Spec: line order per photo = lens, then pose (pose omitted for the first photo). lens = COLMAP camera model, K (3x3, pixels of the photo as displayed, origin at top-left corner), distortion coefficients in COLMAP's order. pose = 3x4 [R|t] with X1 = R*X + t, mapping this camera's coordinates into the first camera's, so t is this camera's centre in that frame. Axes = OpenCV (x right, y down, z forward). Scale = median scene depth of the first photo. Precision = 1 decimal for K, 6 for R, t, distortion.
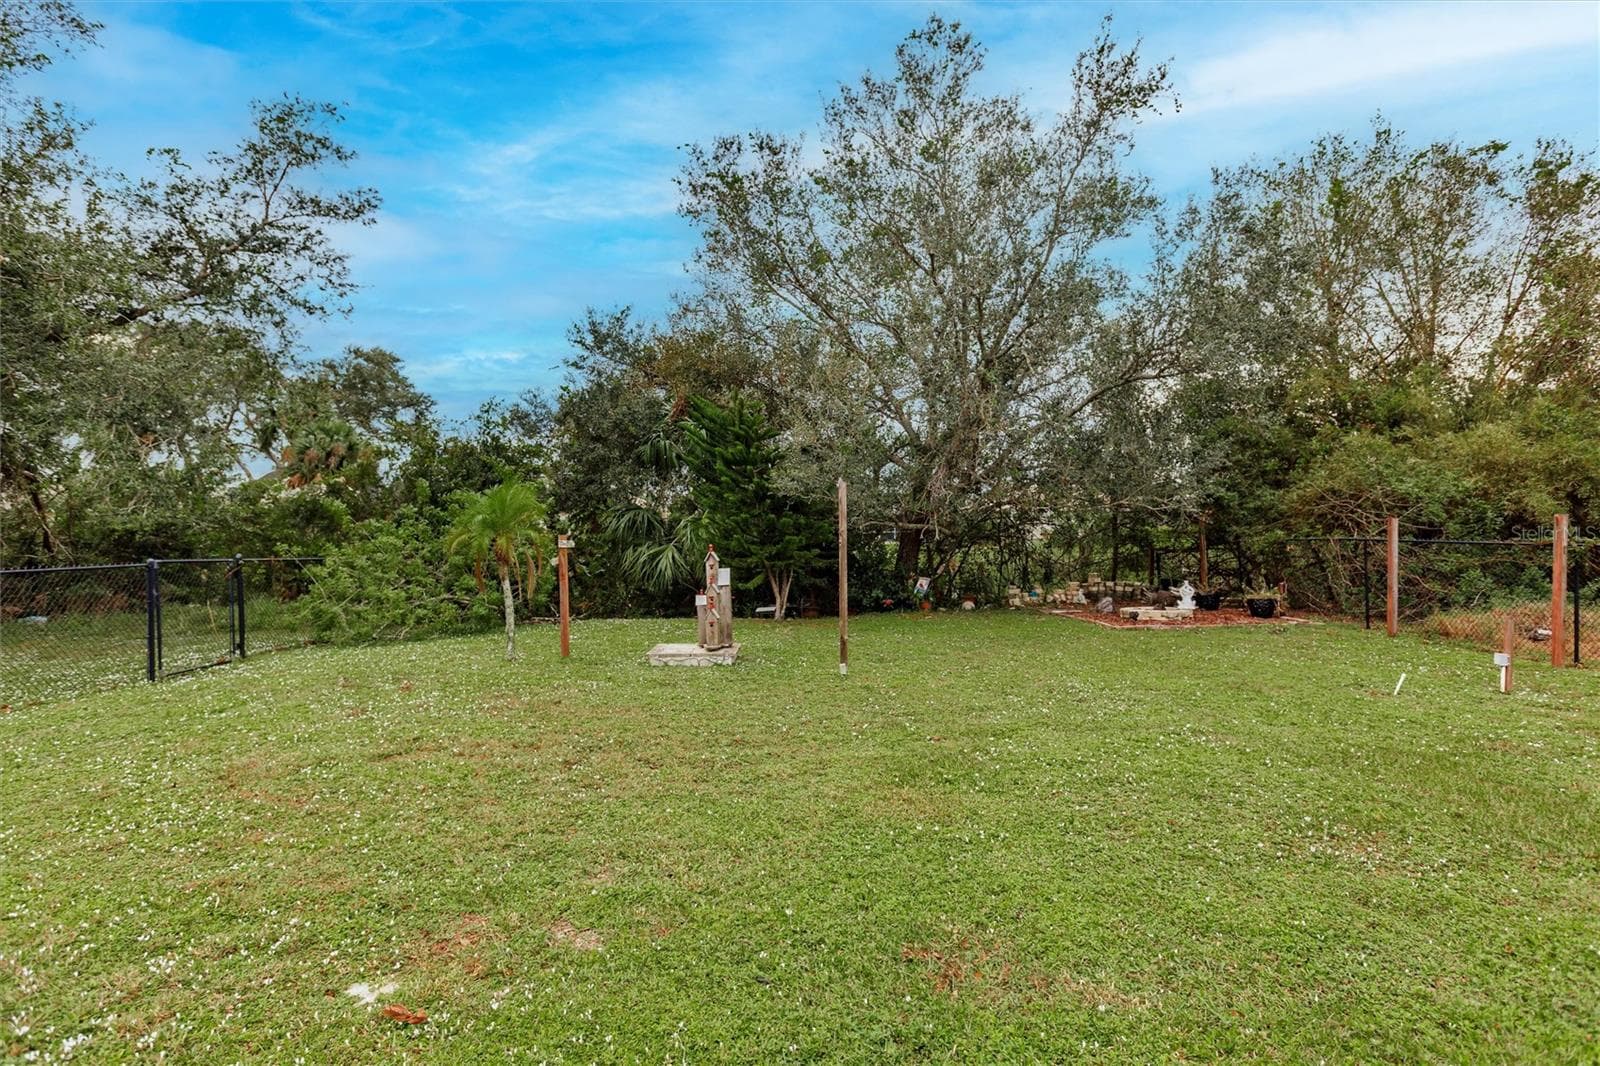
lens RADIAL K [[786.1, 0, 800.0], [0, 786.1, 533.0], [0, 0, 1]] dist [-0.000067, -0.008574]
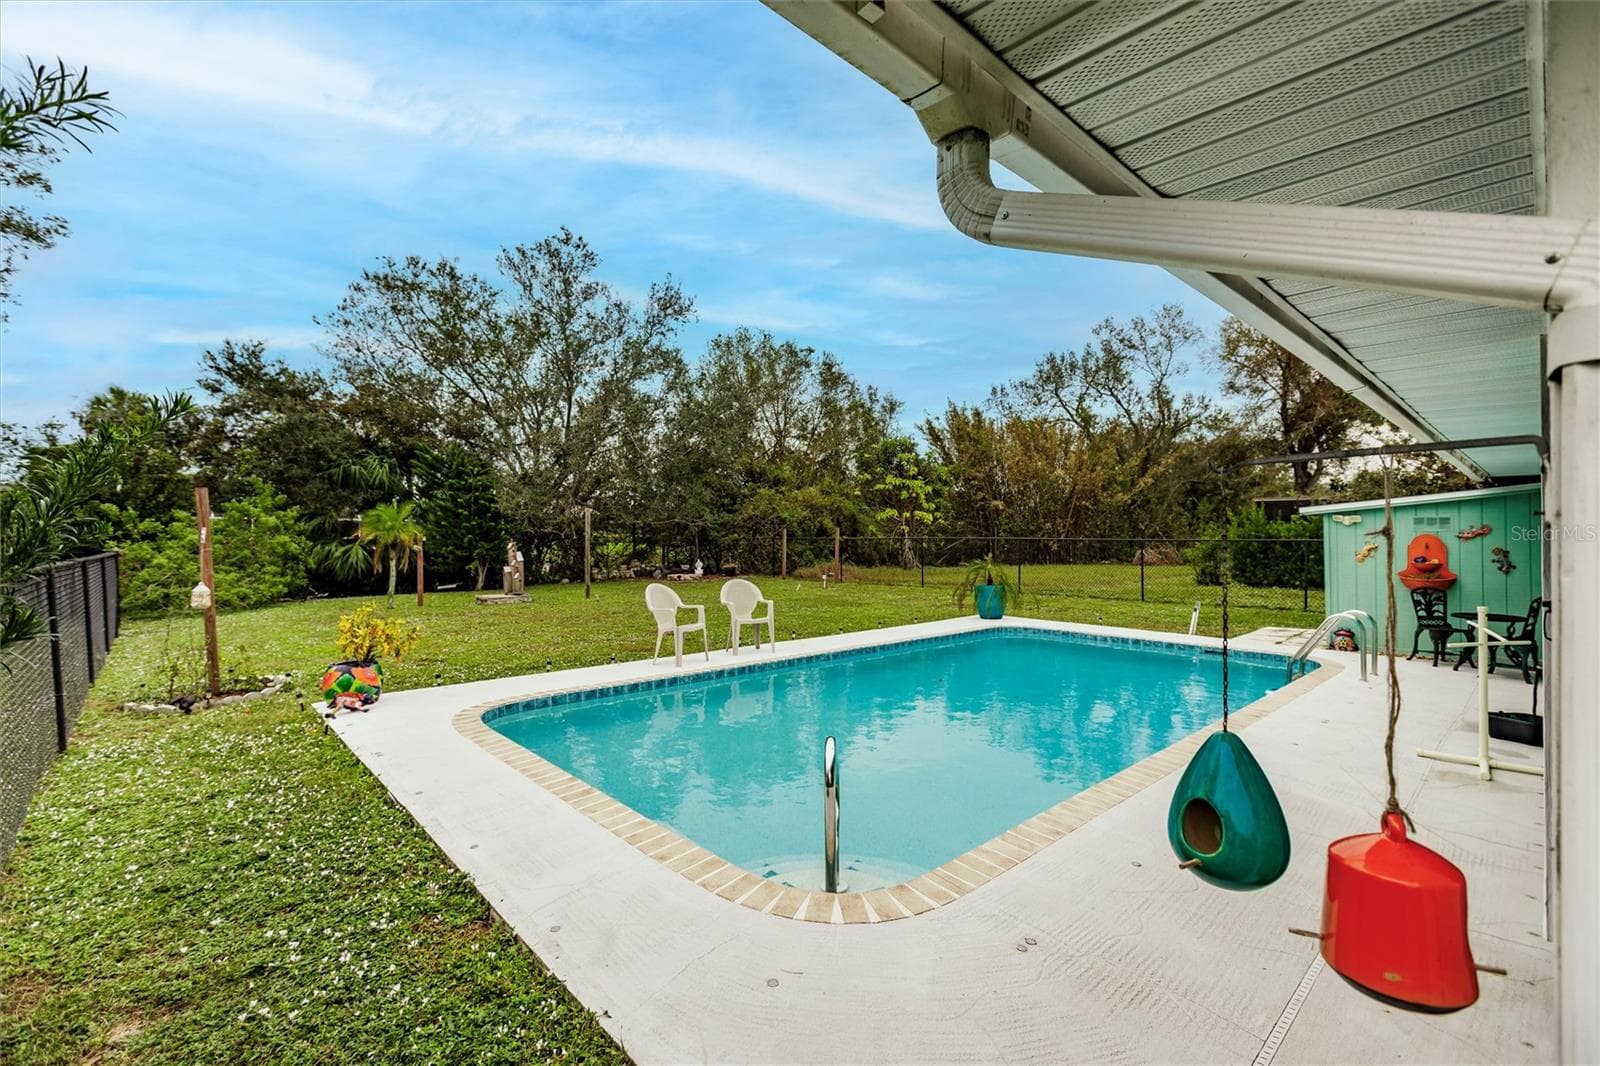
lens RADIAL K [[698.2, 0, 787.5], [0, 698.2, 528.5], [0, 0, 1]] dist [-0.002069, 0.000516]
pose [[0.748233, 0.010870, 0.663347, -0.488349], [-0.000149, 0.999869, -0.016216, 0.011340], [-0.663436, 0.012034, 0.748137, -0.449756]]
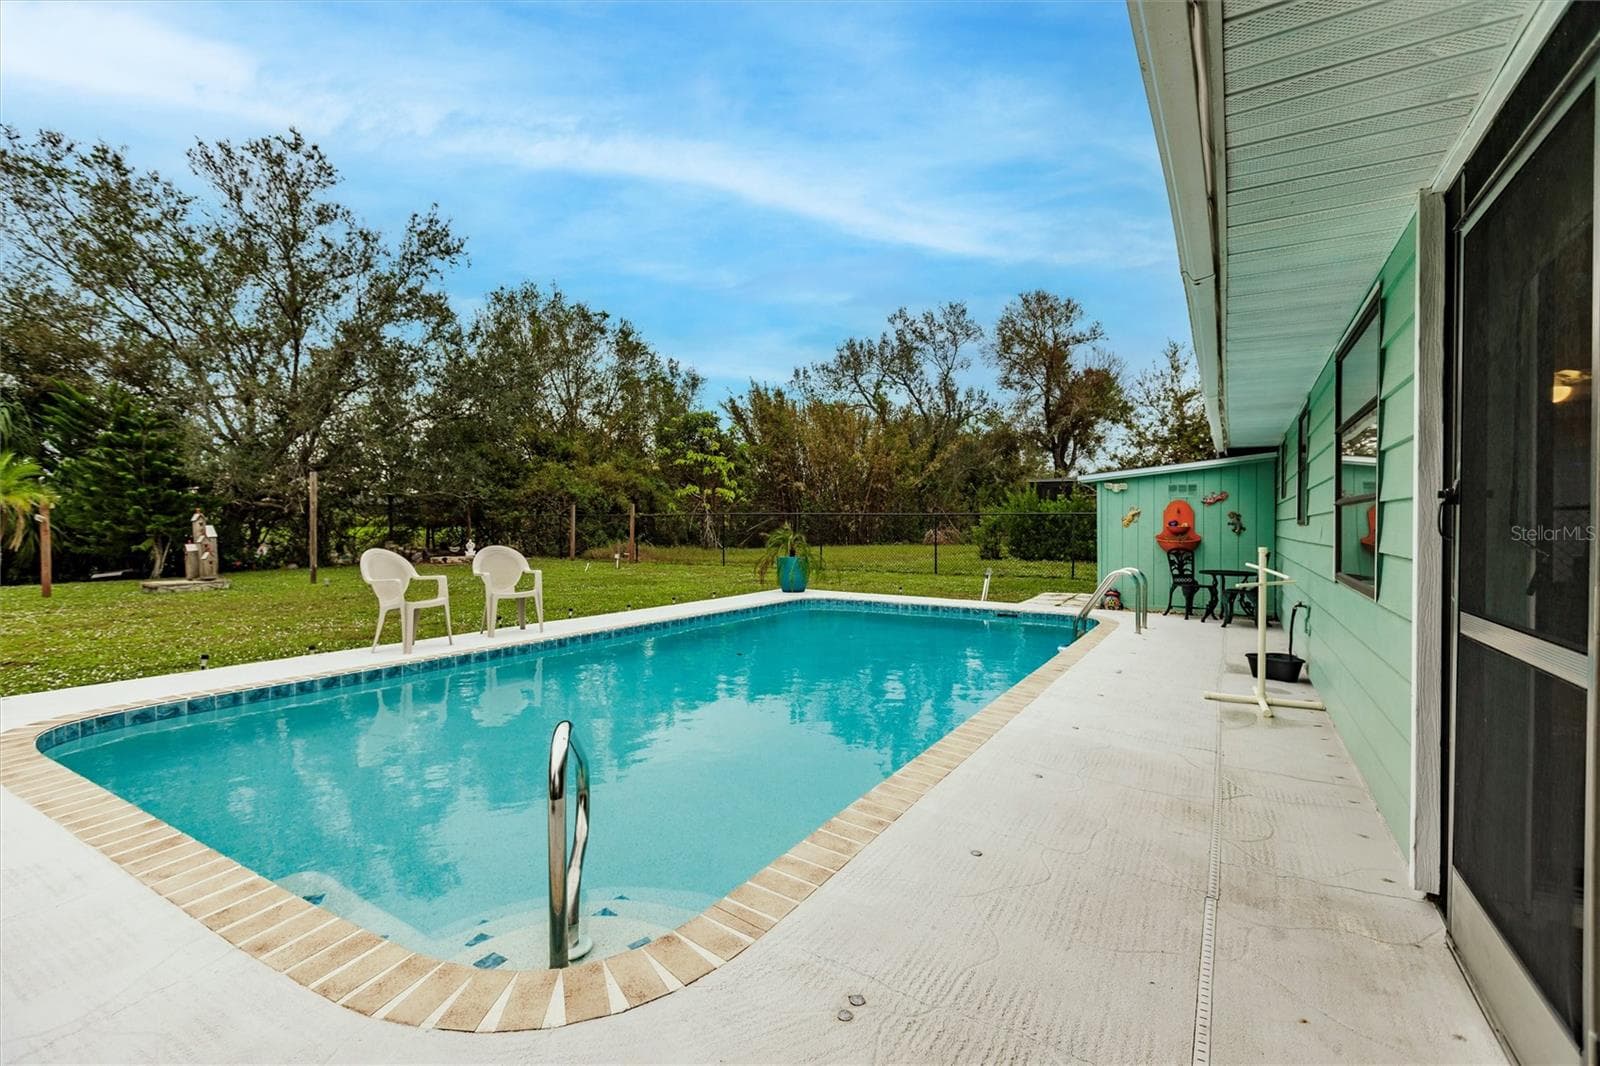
lens RADIAL K [[709.3, 0, 800.5], [0, 709.3, 526.2], [0, 0, 1]] dist [-0.001468, 0.000561]
pose [[0.522904, 0.003830, 0.852383, -0.434943], [-0.002896, 0.999992, -0.002716, 0.031976], [-0.852387, -0.001048, 0.522911, -0.414050]]
